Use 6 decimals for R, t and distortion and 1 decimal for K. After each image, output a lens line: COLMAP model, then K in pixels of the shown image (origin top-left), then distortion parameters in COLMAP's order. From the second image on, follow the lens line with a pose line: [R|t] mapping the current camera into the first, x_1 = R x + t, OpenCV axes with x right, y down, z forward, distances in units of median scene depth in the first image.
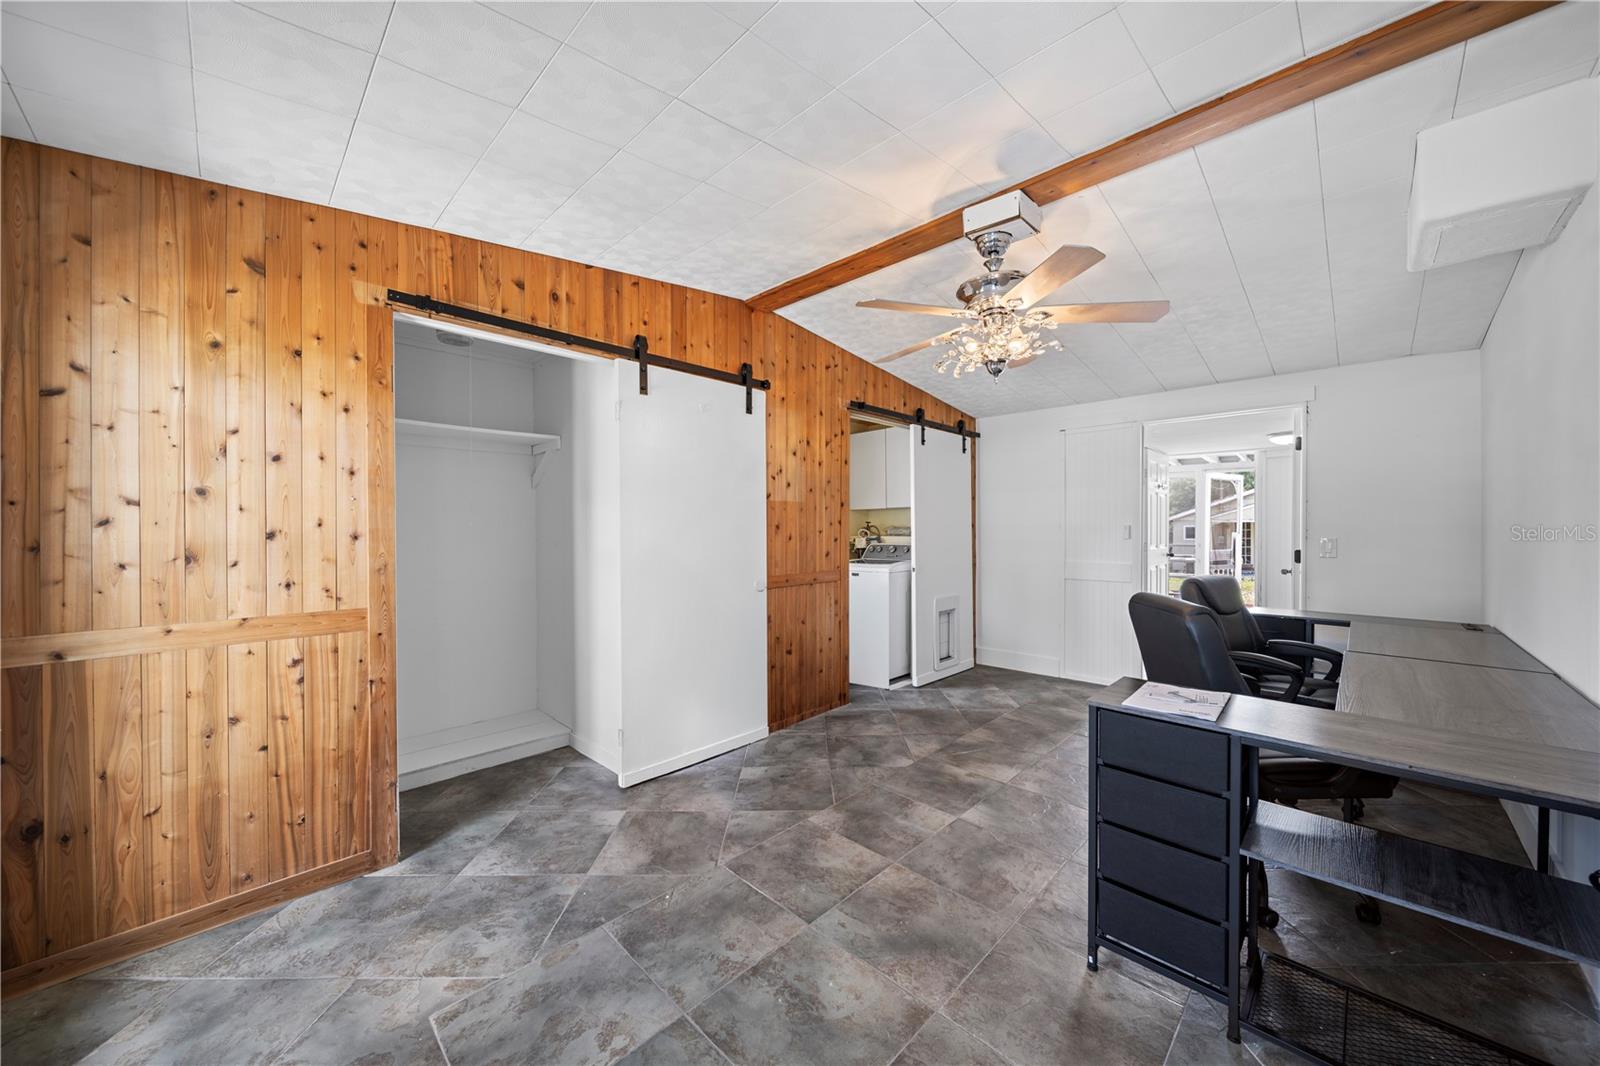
lens RADIAL K [[564.8, 0, 806.6], [0, 564.8, 530.5], [0, 0, 1]] dist [-0.000690, -0.000050]
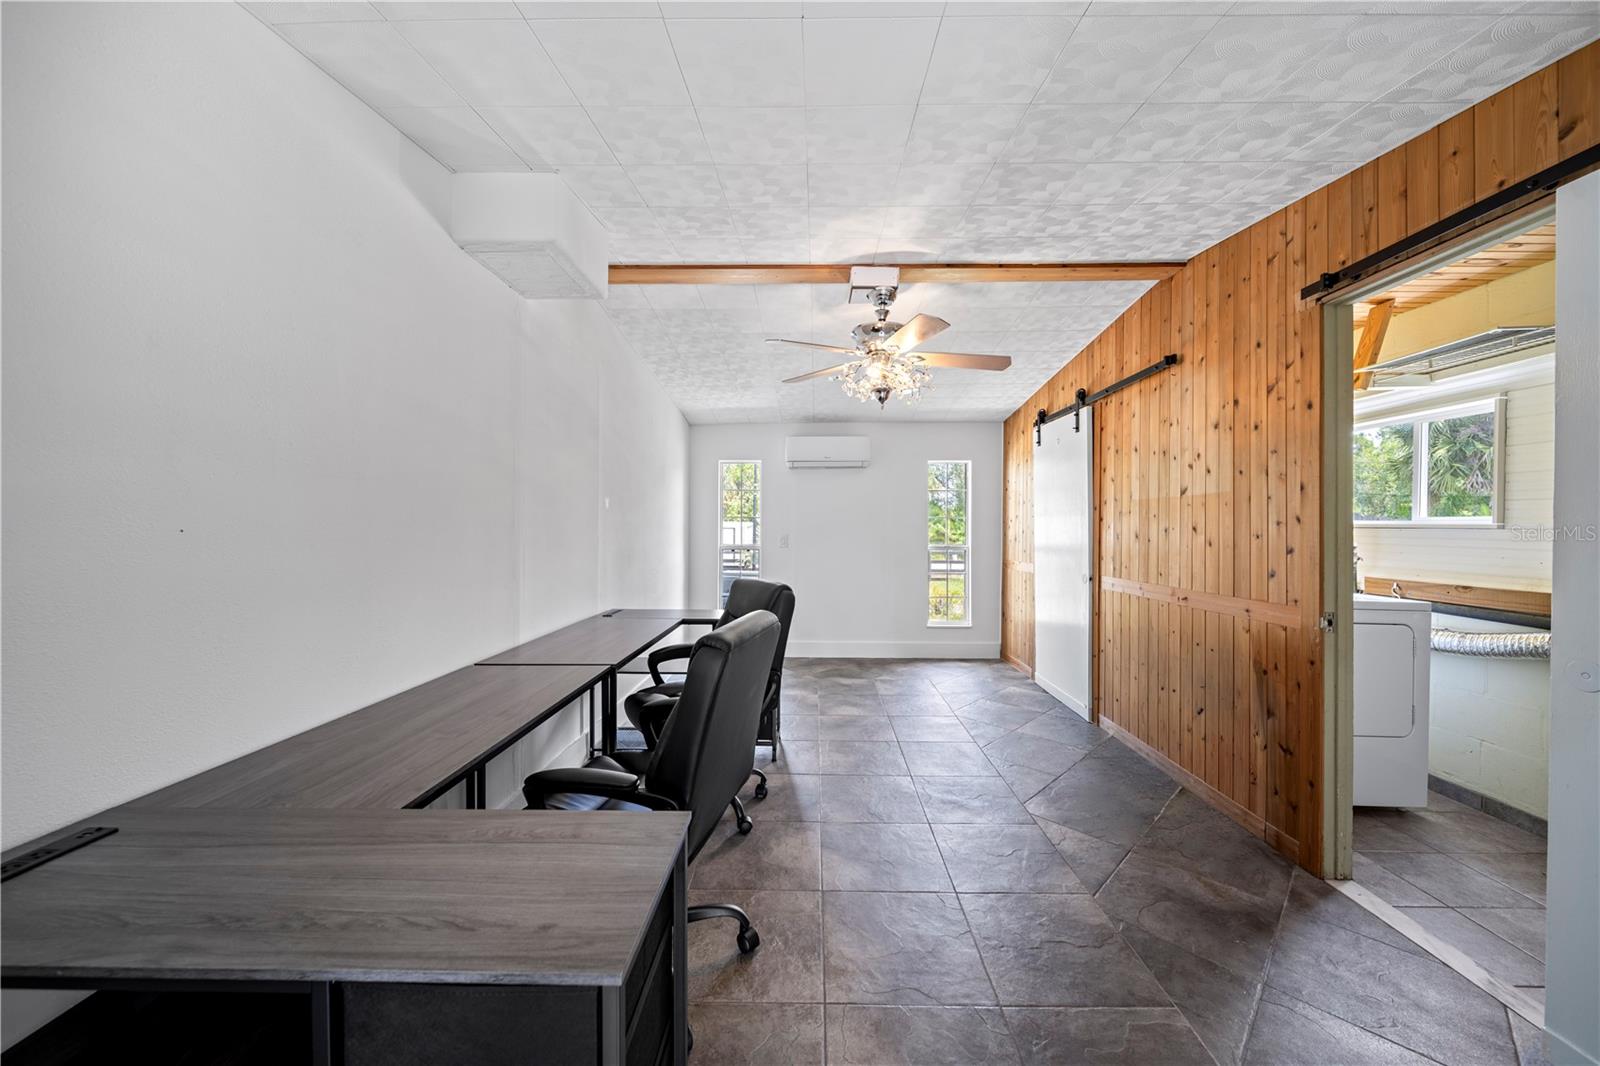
lens RADIAL K [[564.8, 0, 806.6], [0, 564.8, 530.5], [0, 0, 1]] dist [-0.000690, -0.000050]
pose [[-0.729986, 0.002322, -0.683458, 1.519981], [-0.006077, 0.999933, 0.009888, -0.015738], [0.683435, 0.011372, -0.729923, 2.108406]]
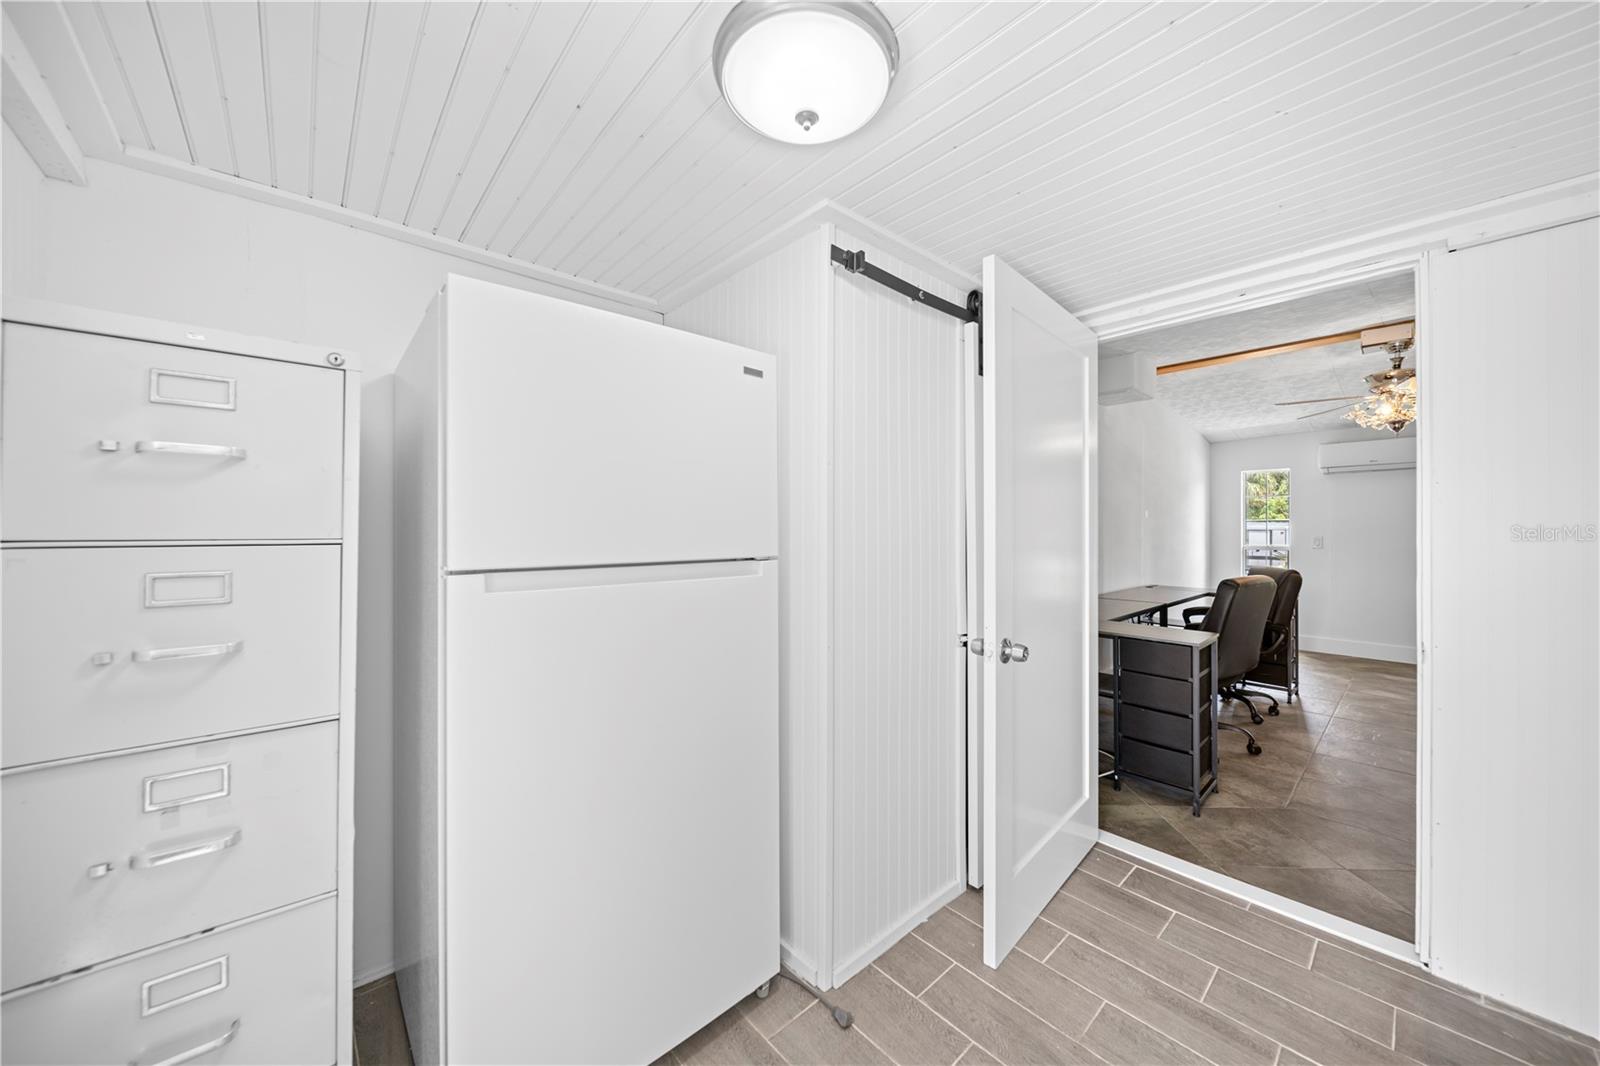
lens RADIAL K [[559.2, 0, 806.2], [0, 559.2, 528.6], [0, 0, 1]] dist [0.000112, -0.000024]
pose [[-0.997490, 0.000312, 0.070805, 2.163957], [0.000686, 0.999986, 0.005265, -0.026497], [-0.070803, 0.005300, -0.997476, 3.110777]]
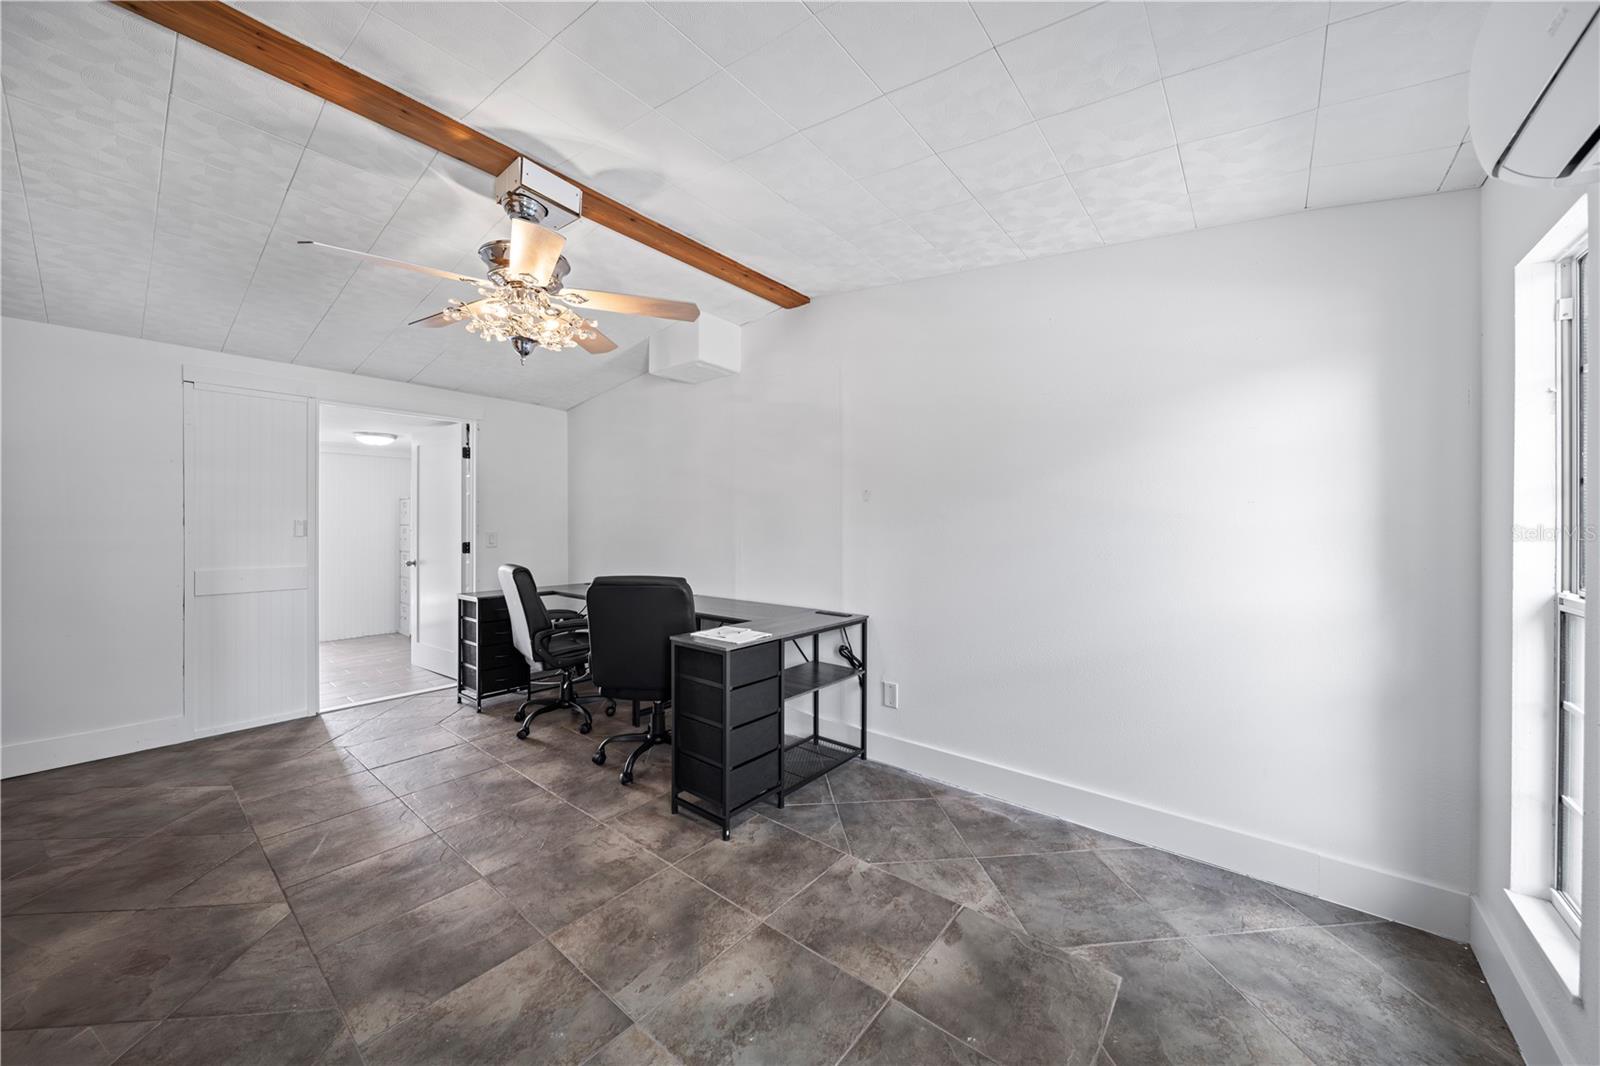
lens RADIAL K [[564.8, 0, 806.6], [0, 564.8, 530.5], [0, 0, 1]] dist [-0.000690, -0.000050]
pose [[-0.090516, -0.009097, 0.995853, -0.727463], [0.001767, 0.999955, 0.009295, -0.003291], [-0.995893, 0.002601, -0.090496, 0.749156]]
